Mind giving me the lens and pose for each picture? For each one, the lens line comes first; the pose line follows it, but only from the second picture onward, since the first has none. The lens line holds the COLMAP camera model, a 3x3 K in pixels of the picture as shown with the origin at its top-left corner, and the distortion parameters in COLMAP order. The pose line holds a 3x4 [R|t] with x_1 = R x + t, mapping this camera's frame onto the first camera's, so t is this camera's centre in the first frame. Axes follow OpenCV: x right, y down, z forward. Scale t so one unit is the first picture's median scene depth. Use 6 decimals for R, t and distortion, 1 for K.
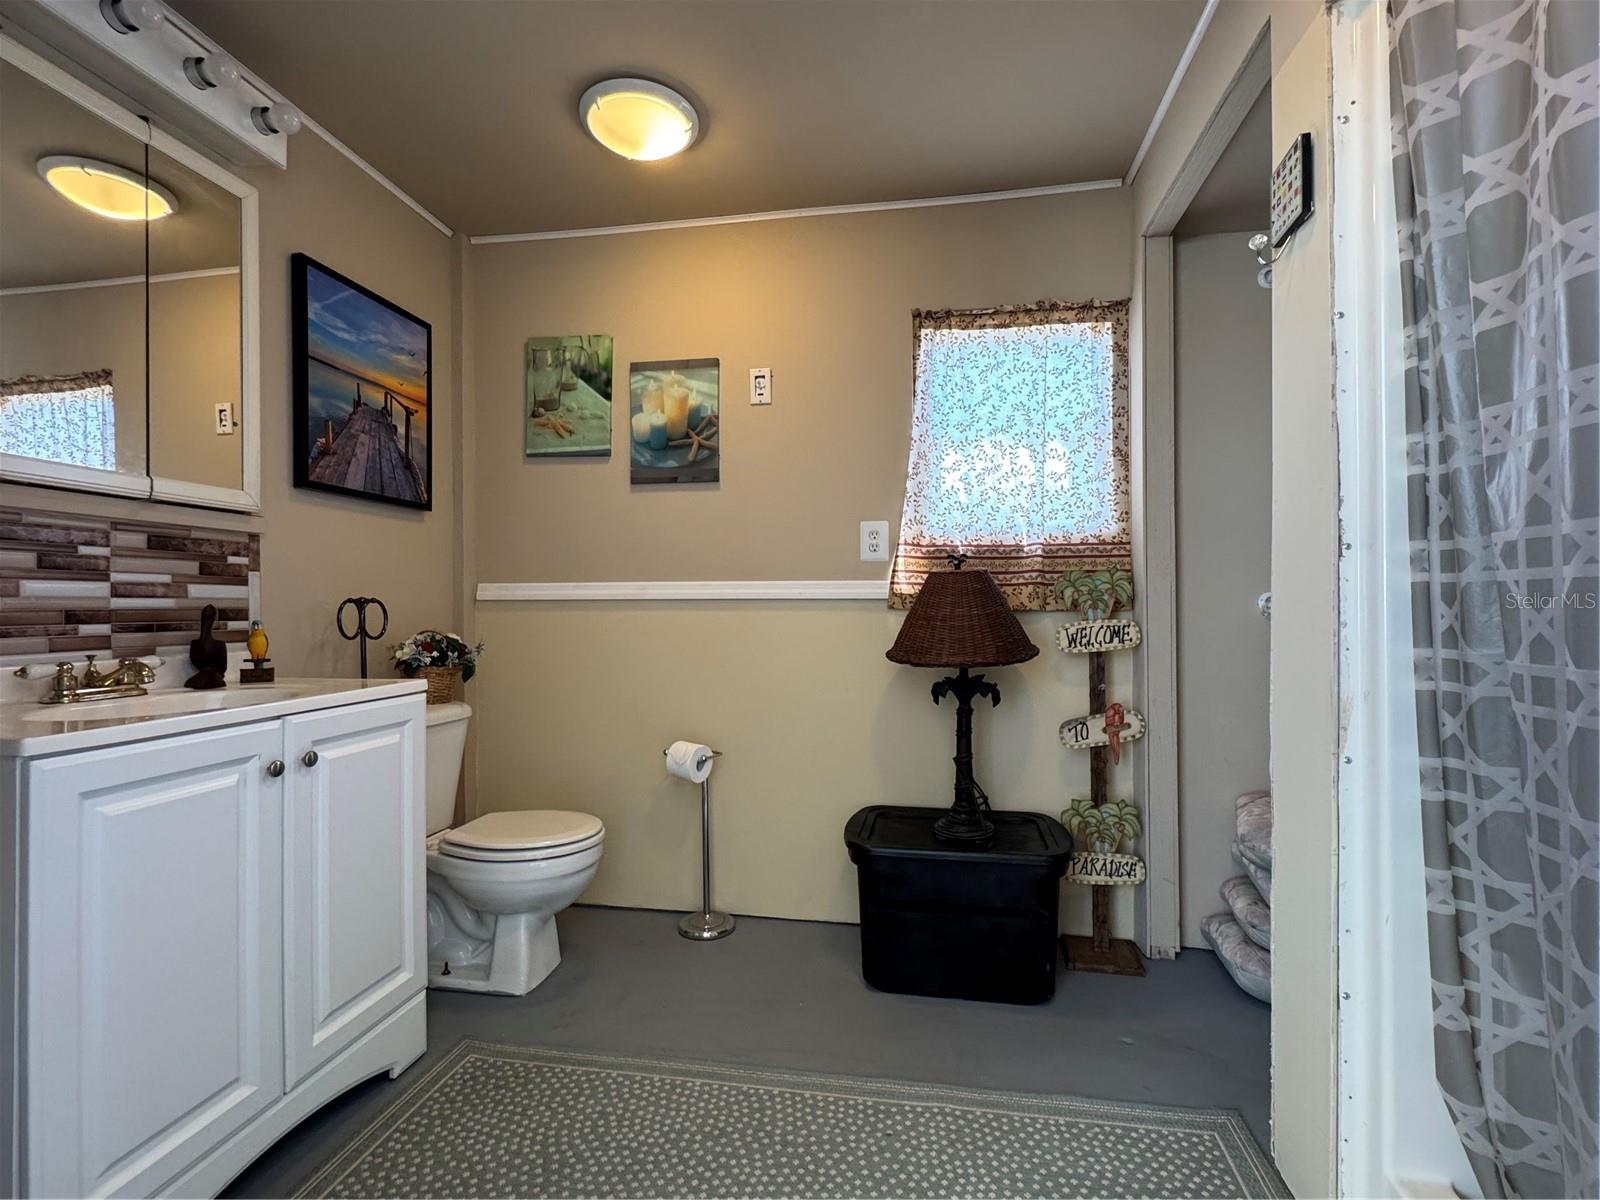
lens RADIAL K [[751.3, 0, 800.0], [0, 751.3, 603.3], [0, 0, 1]] dist [-0.003866, 0.001074]
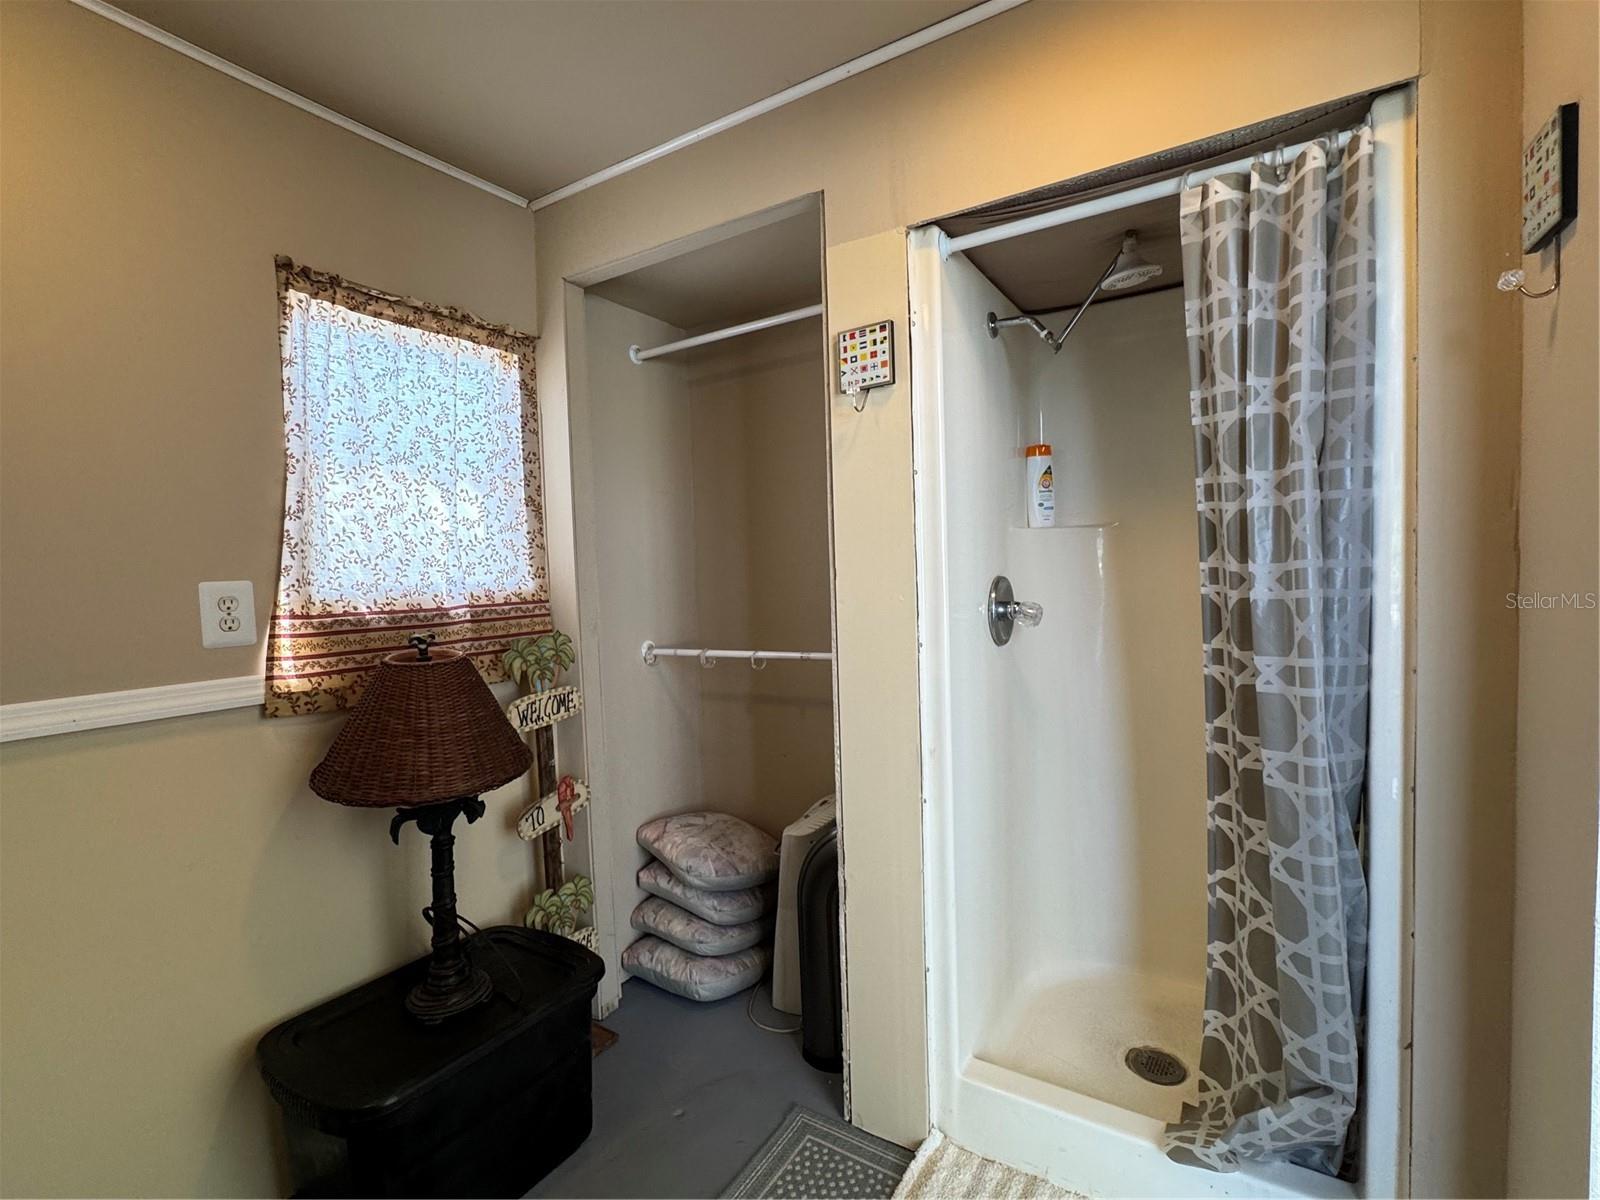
lens RADIAL K [[751.3, 0, 799.0], [0, 751.3, 599.3], [0, 0, 1]] dist [-0.003866, 0.001074]
pose [[0.375841, -0.052517, 0.925195, -0.303603], [0.026121, 0.998597, 0.046073, -0.114662], [-0.926316, 0.006851, 0.376685, 0.347998]]
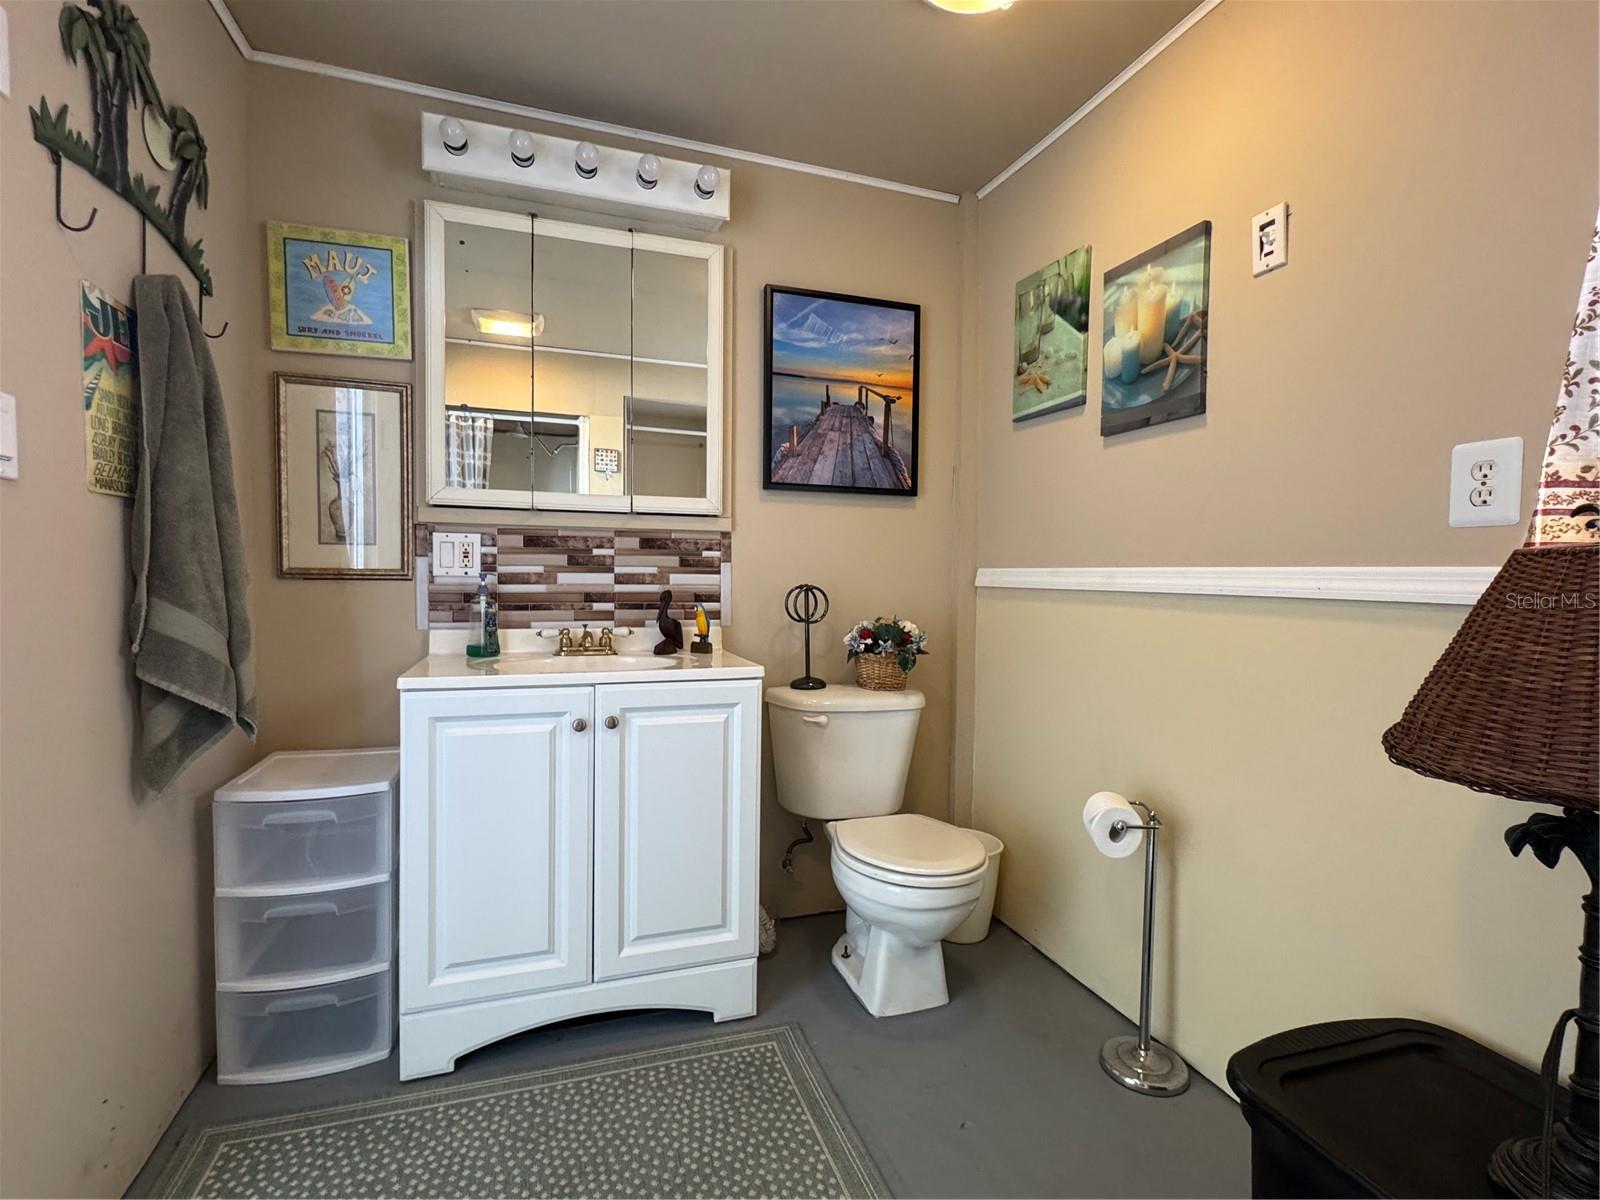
lens RADIAL K [[751.3, 0, 797.8], [0, 751.3, 602.1], [0, 0, 1]] dist [-0.003866, 0.001074]
pose [[0.476331, 0.040719, -0.878323, 0.323019], [-0.010670, 0.999121, 0.040533, -0.022864], [0.879201, -0.009935, 0.476347, 0.407408]]
